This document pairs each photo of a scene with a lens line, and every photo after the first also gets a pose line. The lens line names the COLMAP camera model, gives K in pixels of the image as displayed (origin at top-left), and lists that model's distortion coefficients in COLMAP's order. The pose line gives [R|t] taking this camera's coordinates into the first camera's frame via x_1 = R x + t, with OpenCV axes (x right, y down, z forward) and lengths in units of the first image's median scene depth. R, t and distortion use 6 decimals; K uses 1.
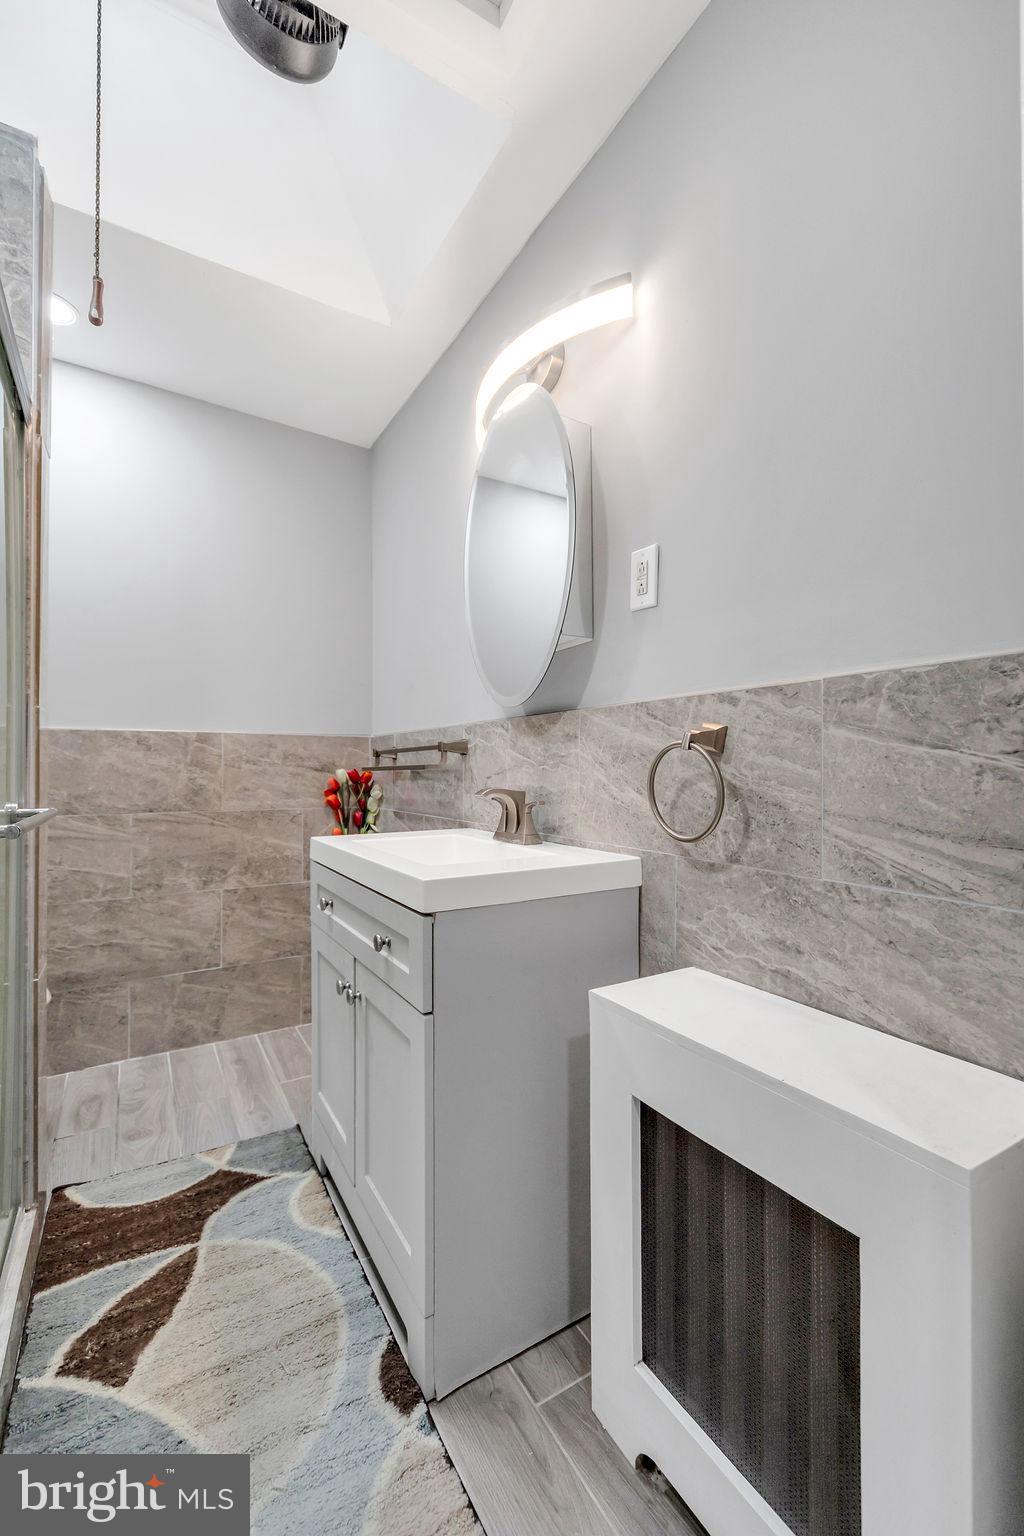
lens RADIAL K [[629.4, 0, 462.0], [0, 629.4, 757.4], [0, 0, 1]] dist [0.003635, -0.001337]
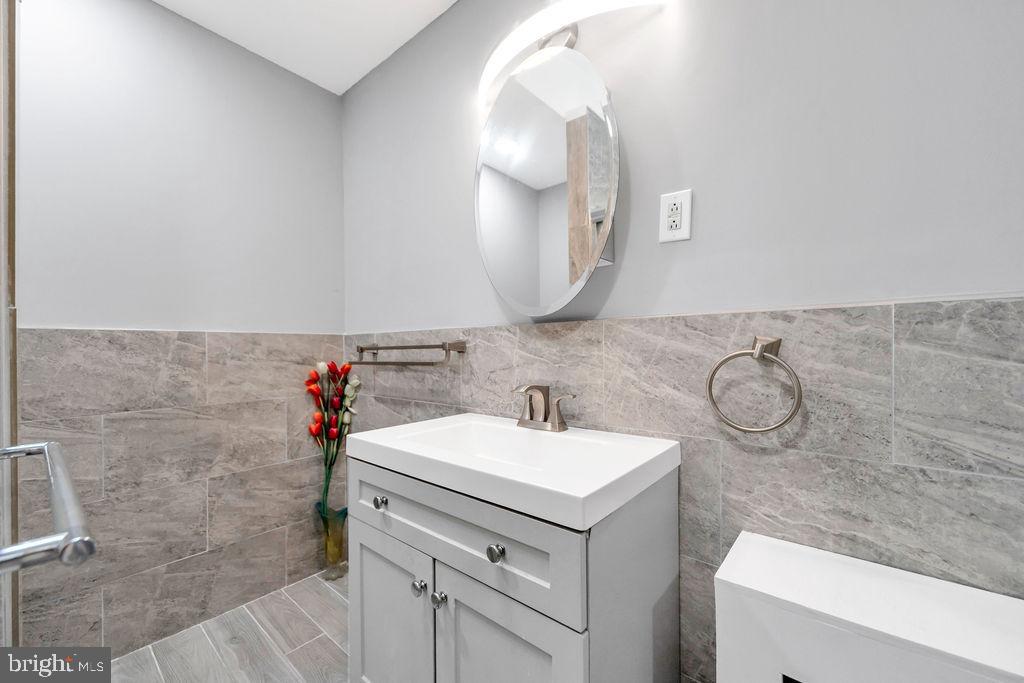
lens RADIAL K [[419.6, 0, 512.2], [0, 419.6, 344.6], [0, 0, 1]] dist [0.003635, -0.001337]
pose [[0.938936, -0.007539, 0.344010, -0.250038], [0.006486, 0.999970, 0.004212, -0.030298], [-0.344031, -0.001724, 0.938957, 0.273507]]
